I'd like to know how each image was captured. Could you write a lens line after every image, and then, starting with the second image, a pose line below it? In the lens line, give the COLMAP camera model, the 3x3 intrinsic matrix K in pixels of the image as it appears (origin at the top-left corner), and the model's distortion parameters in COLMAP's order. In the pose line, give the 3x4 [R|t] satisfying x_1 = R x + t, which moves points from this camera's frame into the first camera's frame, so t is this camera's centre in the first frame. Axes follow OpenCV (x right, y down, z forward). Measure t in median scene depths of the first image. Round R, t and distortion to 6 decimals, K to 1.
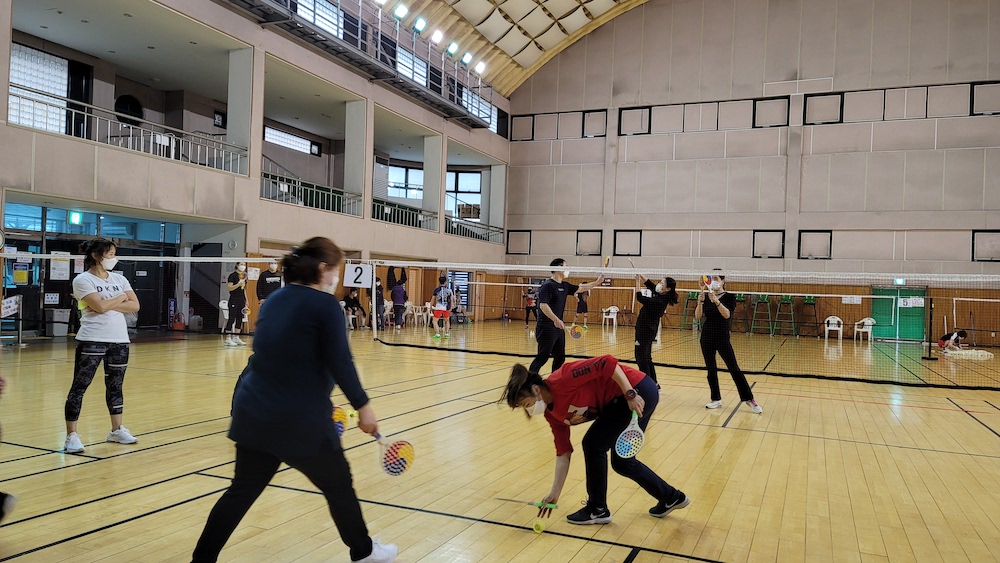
lens RADIAL K [[732.8, 0, 501.6], [0, 732.8, 281.8], [0, 0, 1]] dist [0.056950, -0.005858]
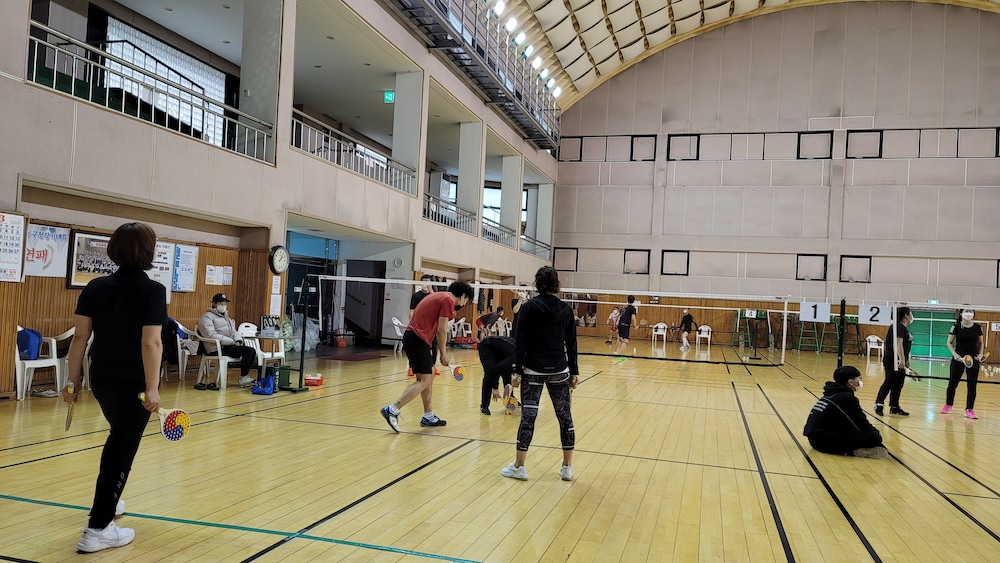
lens RADIAL K [[733.8, 0, 500.6], [0, 733.8, 282.0], [0, 0, 1]] dist [0.092793, -0.064873]
pose [[0.992022, 0.018559, 0.124691, -0.231942], [-0.017130, 0.999775, -0.012524, -0.008788], [-0.124896, 0.010288, 0.992117, -0.019032]]
